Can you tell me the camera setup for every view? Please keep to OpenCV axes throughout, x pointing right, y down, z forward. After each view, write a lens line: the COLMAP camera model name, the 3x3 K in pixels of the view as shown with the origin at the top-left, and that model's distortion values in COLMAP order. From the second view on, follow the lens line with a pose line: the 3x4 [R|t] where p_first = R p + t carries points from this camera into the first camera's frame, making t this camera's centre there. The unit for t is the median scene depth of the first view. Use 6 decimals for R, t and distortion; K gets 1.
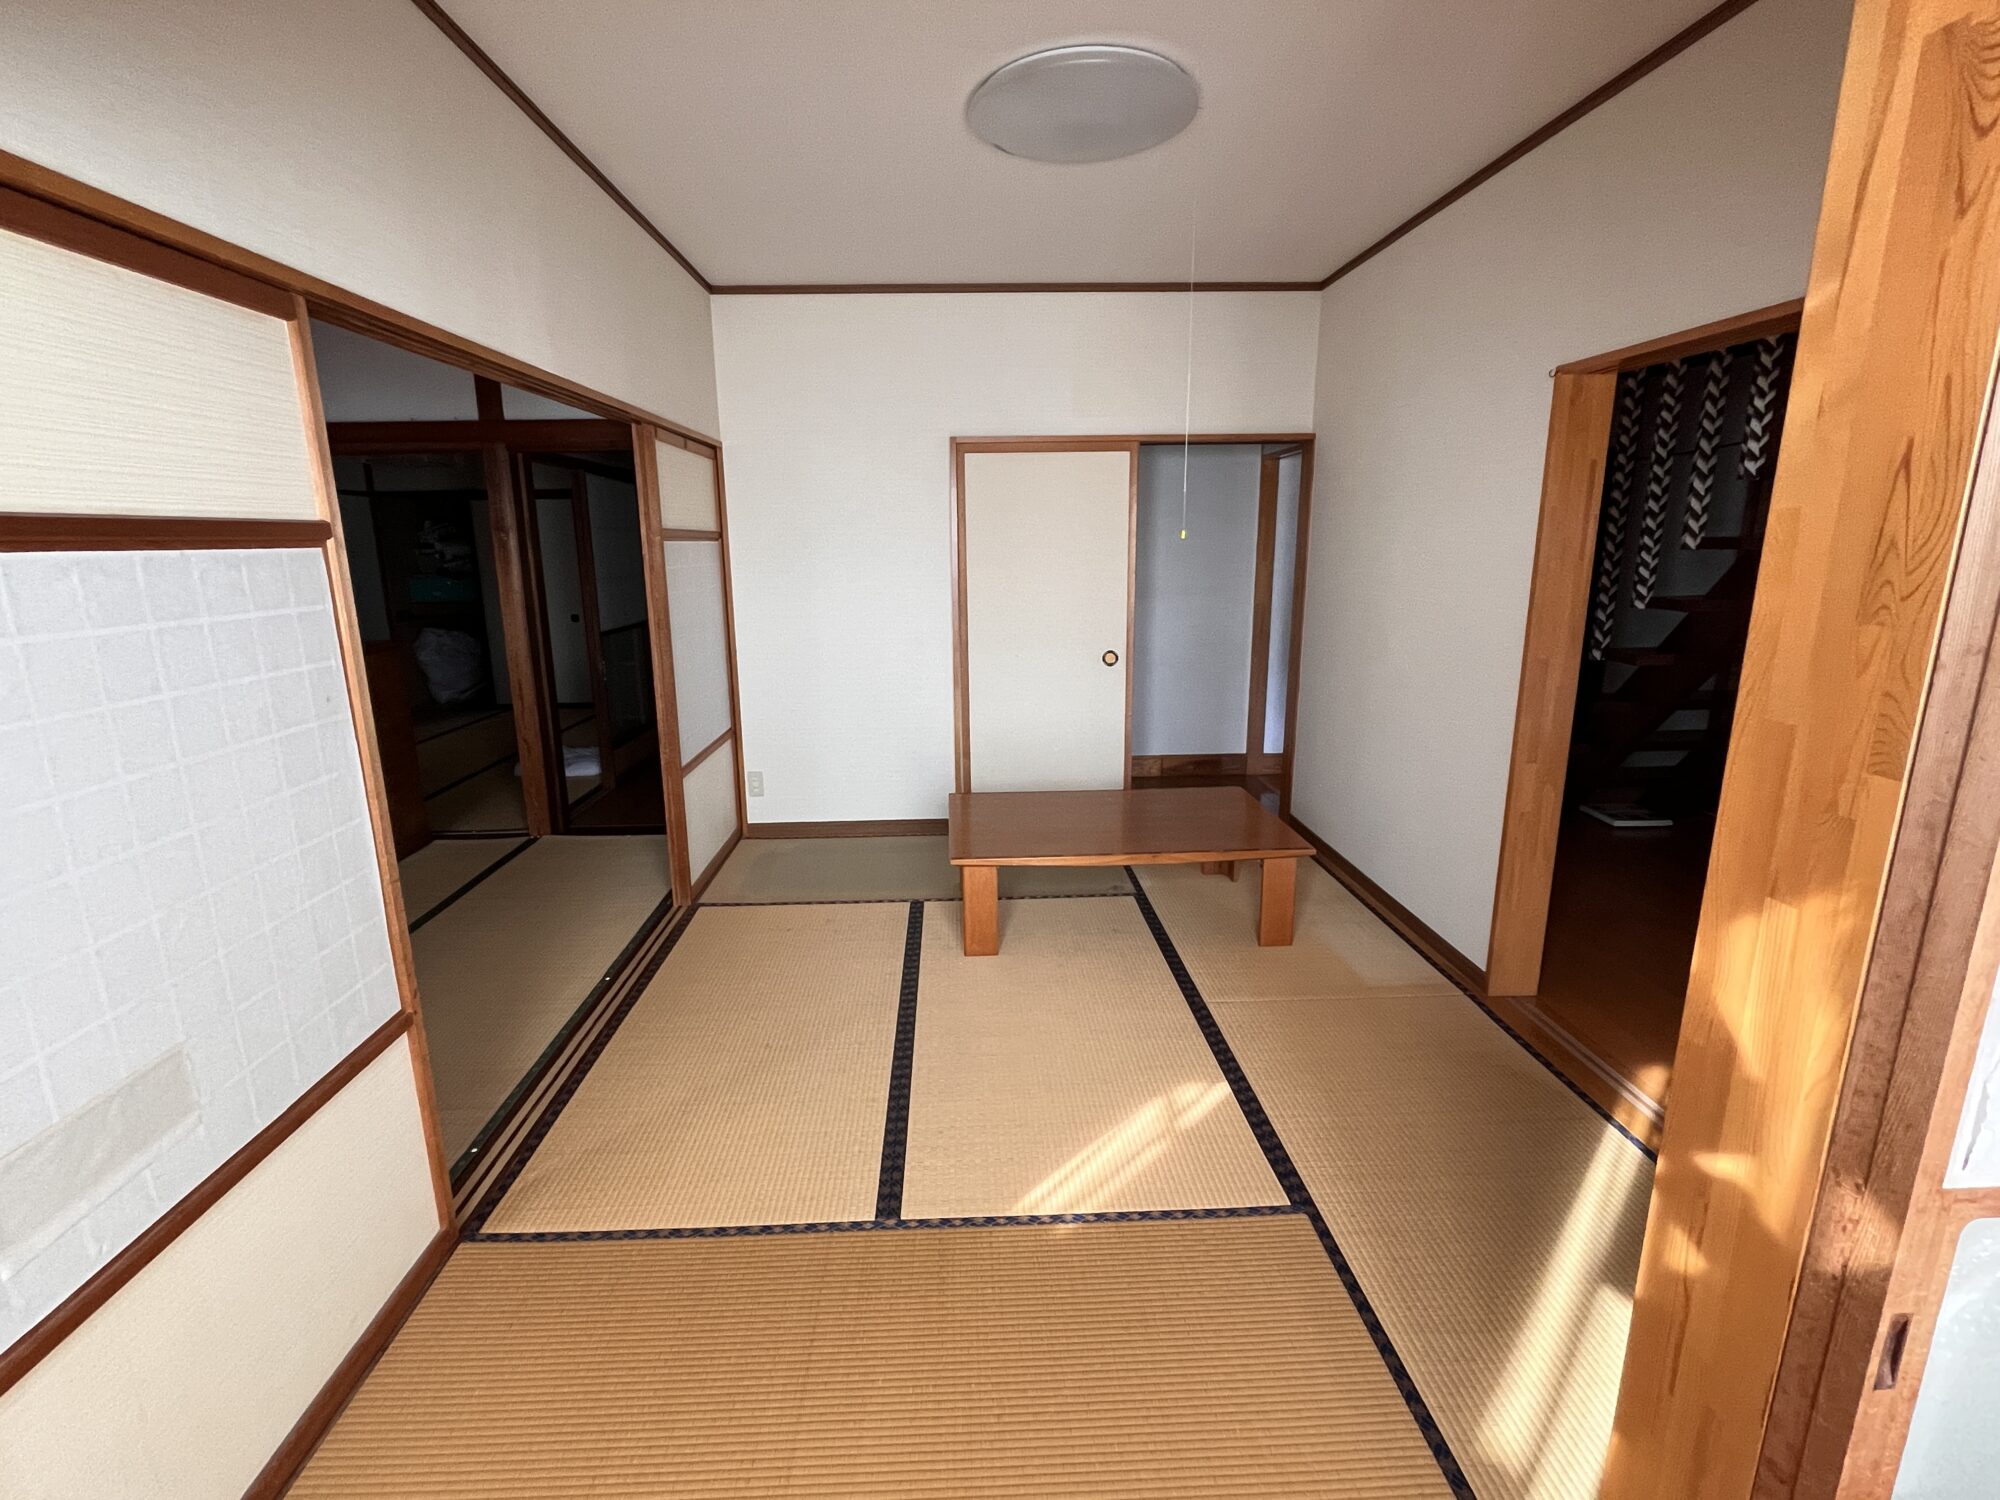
lens RADIAL K [[941.7, 0, 985.2], [0, 941.7, 755.1], [0, 0, 1]] dist [0.000546, 0.000819]
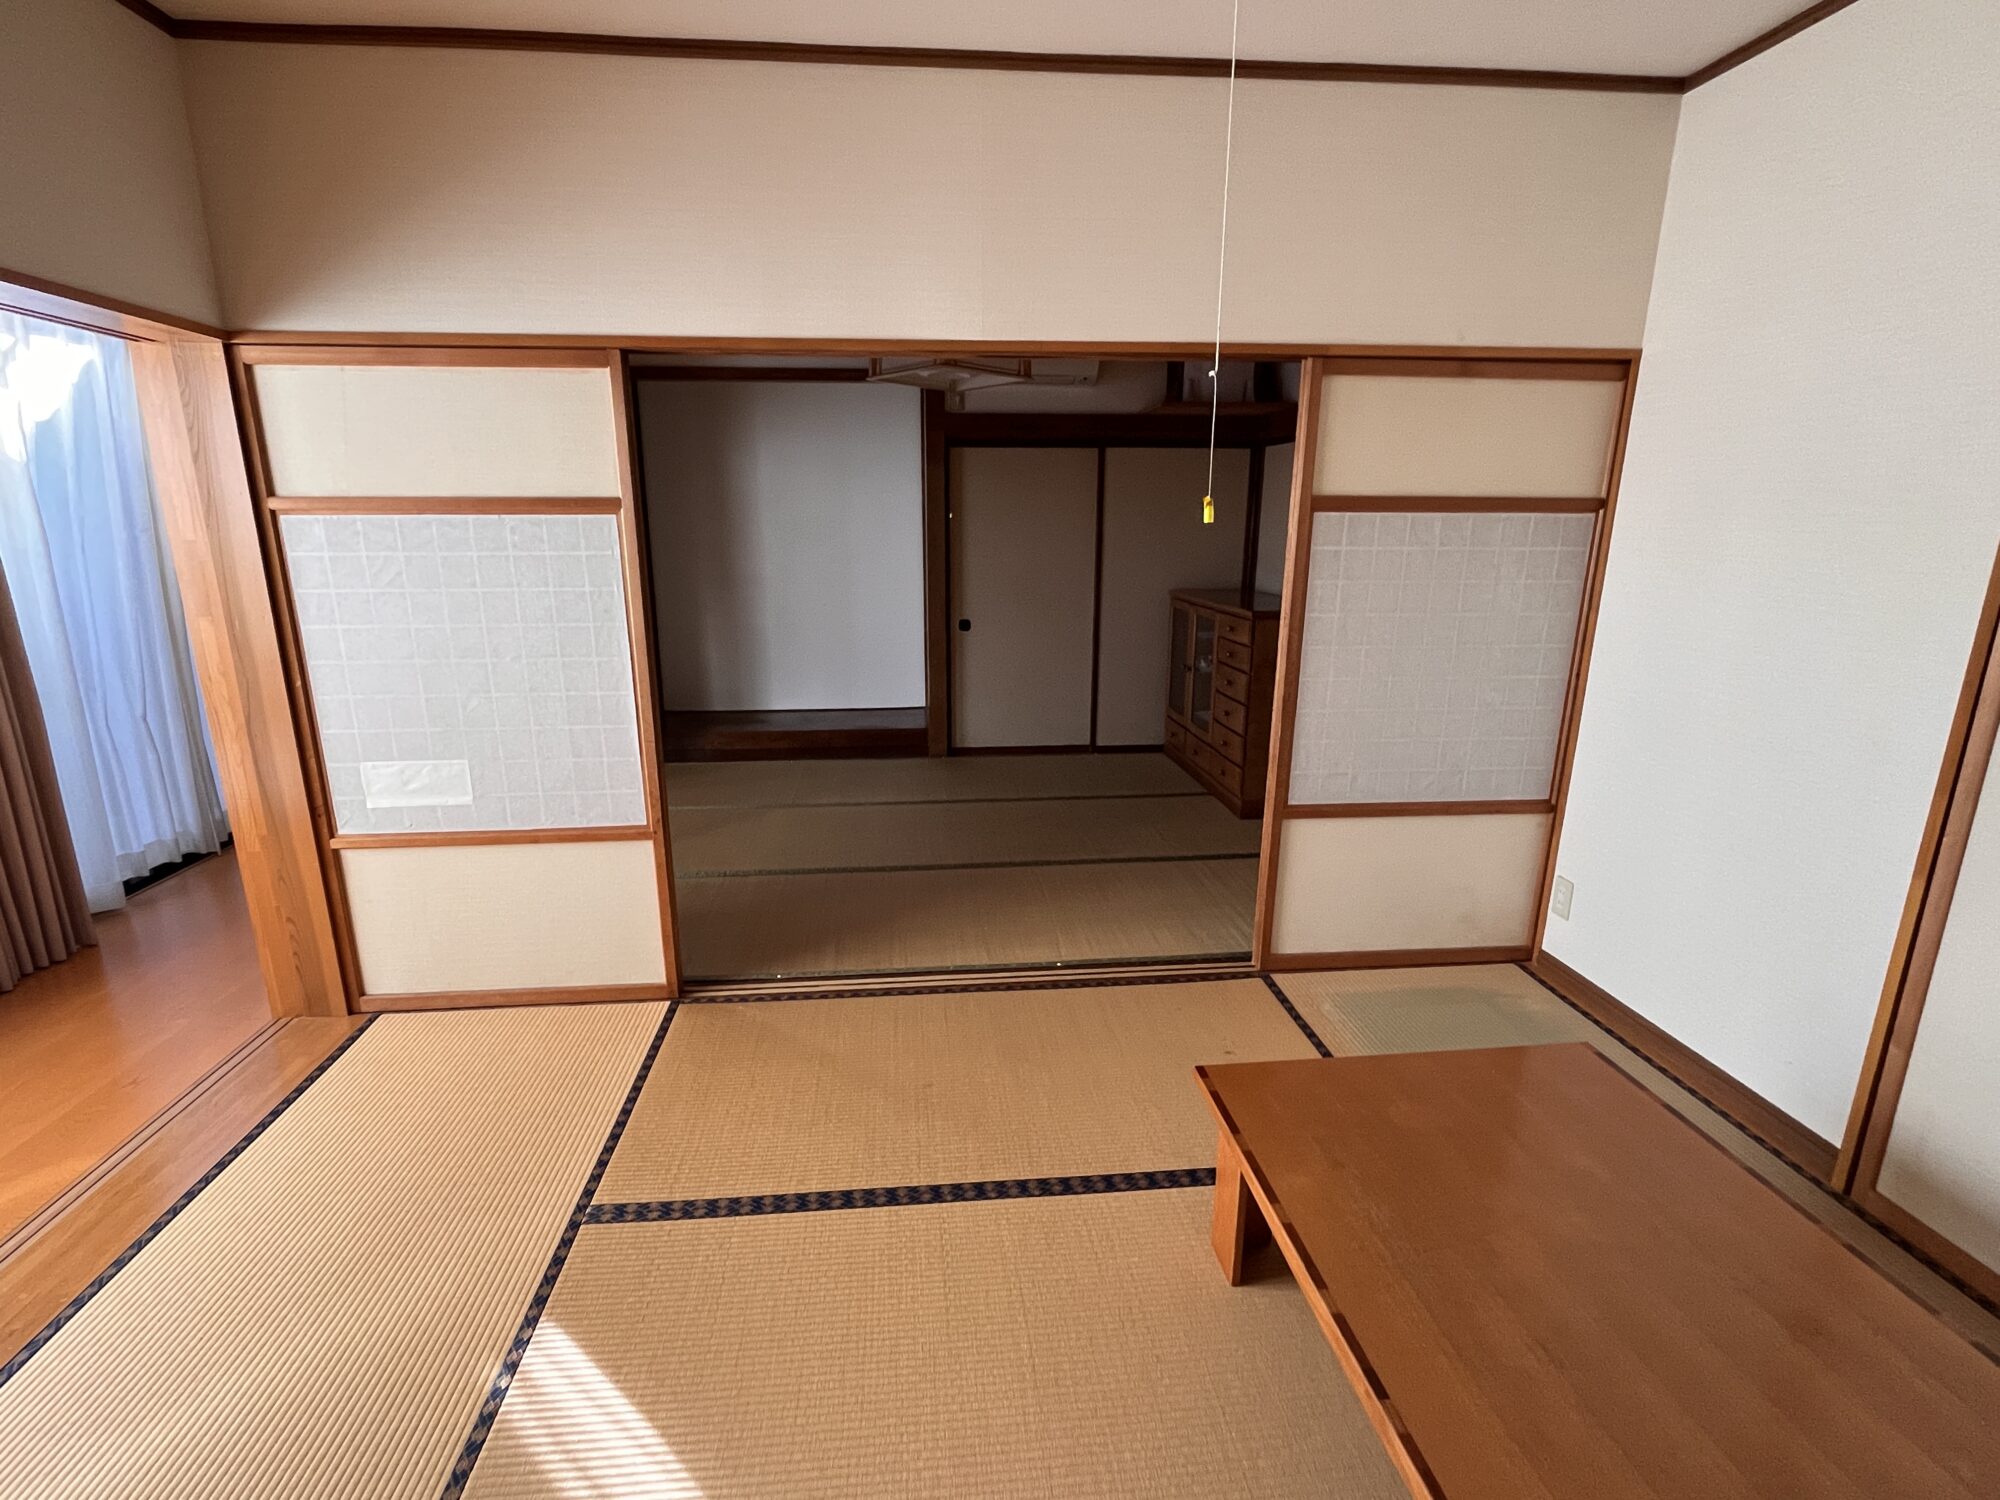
lens RADIAL K [[941.7, 0, 986.7], [0, 941.7, 751.1], [0, 0, 1]] dist [0.000546, 0.000819]
pose [[0.048473, 0.256011, -0.965458, 0.366692], [-0.225007, 0.944547, 0.239170, -0.143036], [0.973151, 0.205641, 0.103389, 0.599768]]
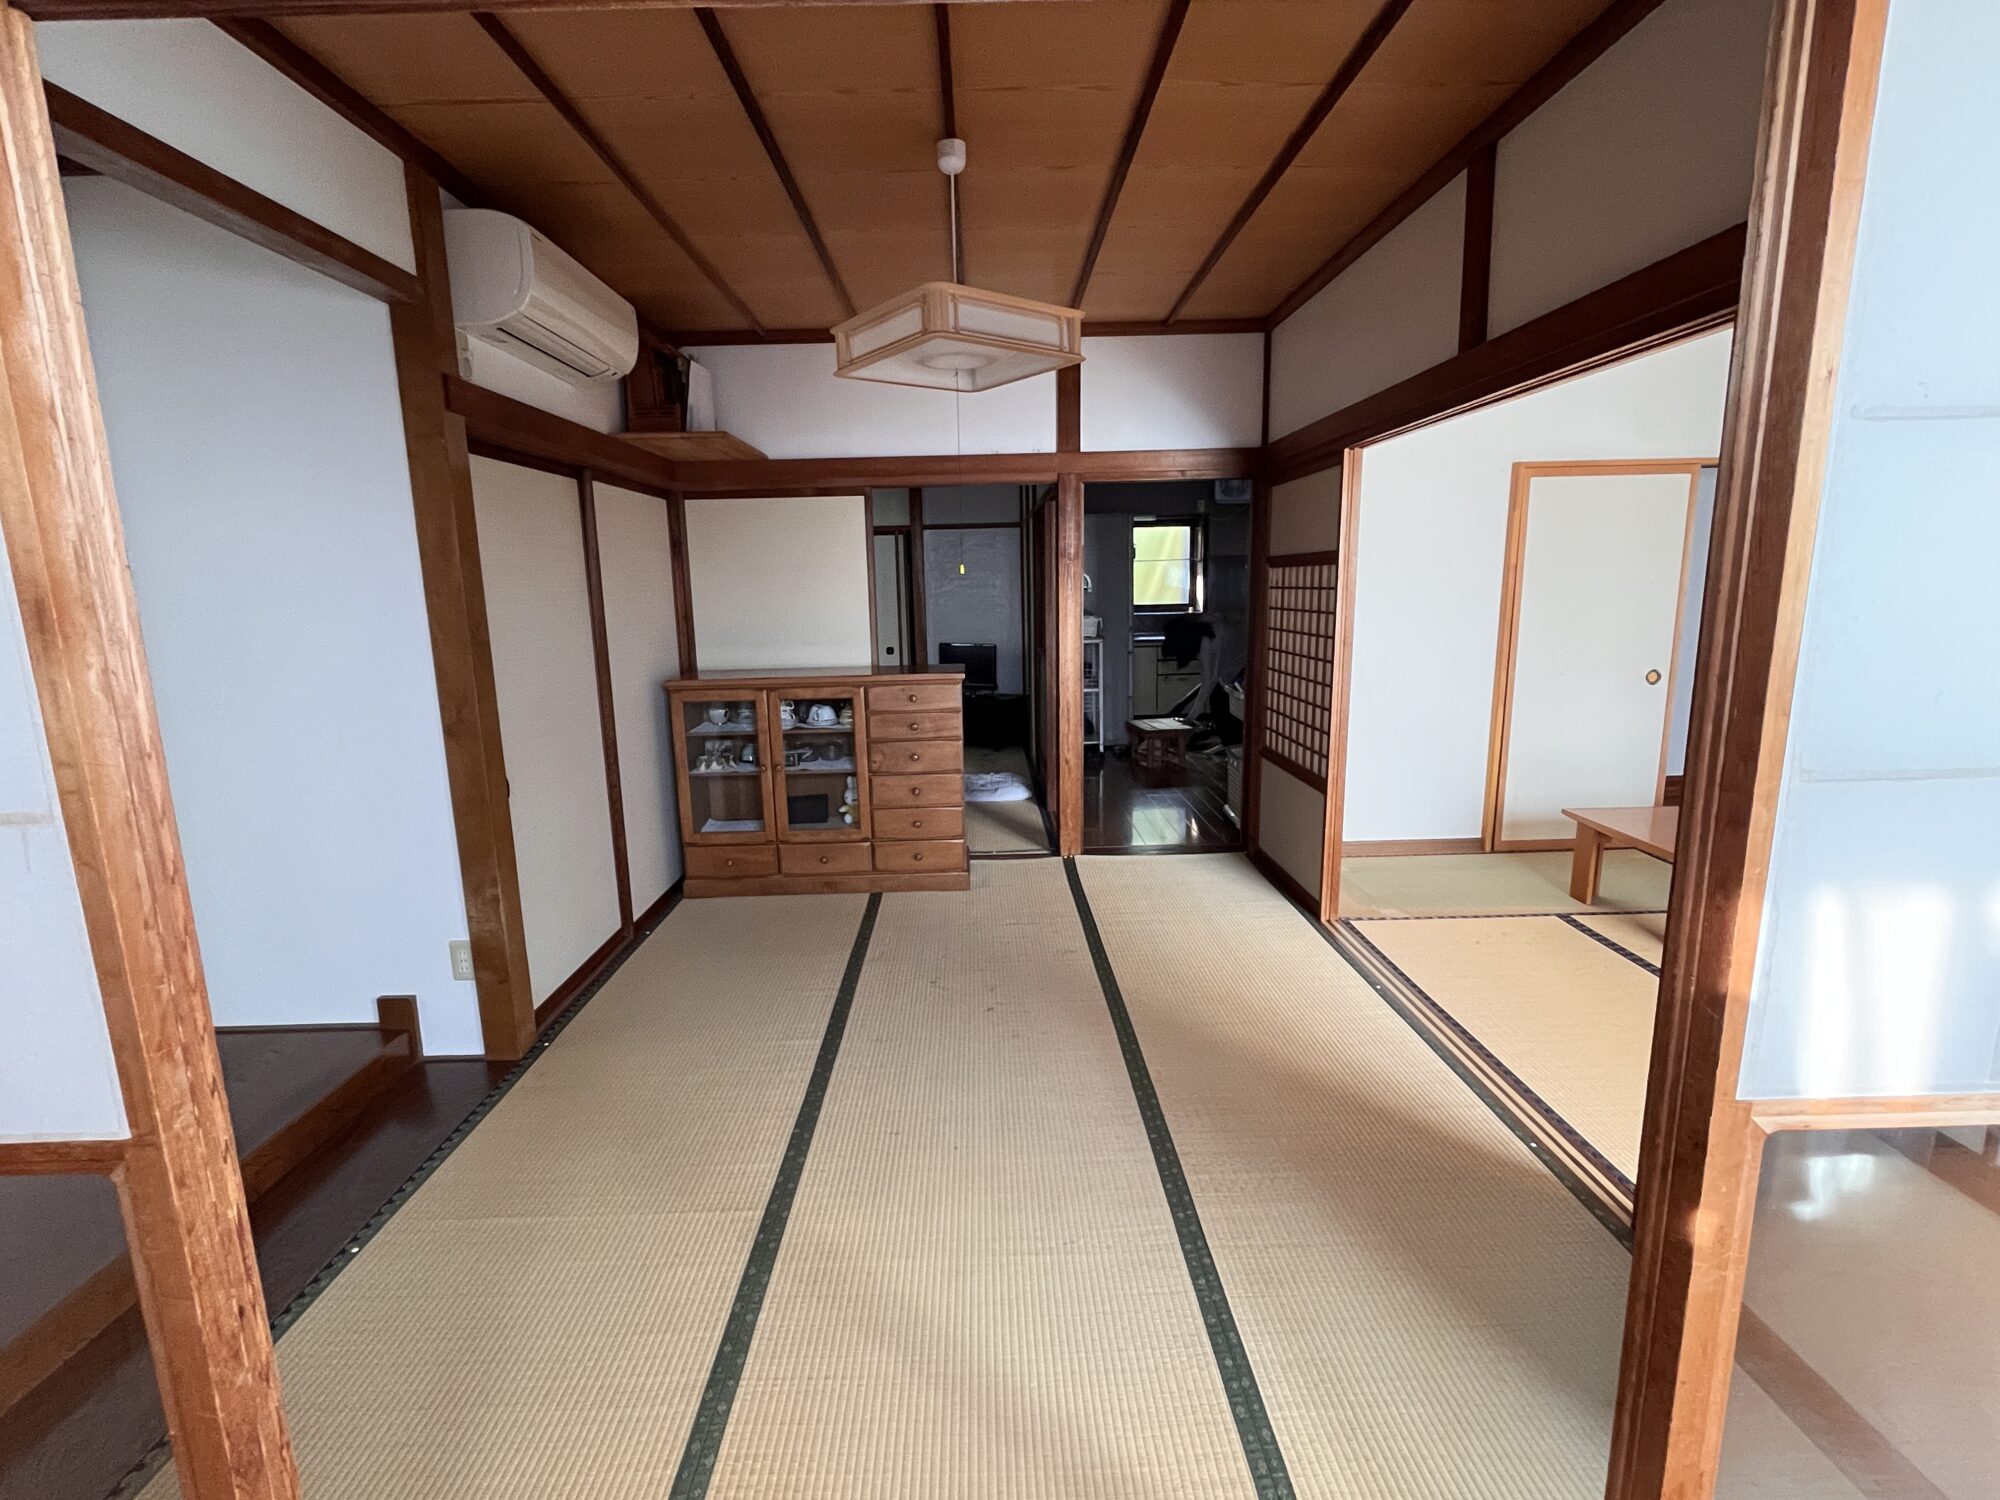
lens RADIAL K [[941.7, 0, 996.3], [0, 941.7, 748.6], [0, 0, 1]] dist [0.000546, 0.000819]
pose [[0.999689, -0.005801, -0.024270, -0.598044], [0.004642, 0.998859, -0.047538, 0.020781], [0.024518, 0.047411, 0.998575, -0.025473]]
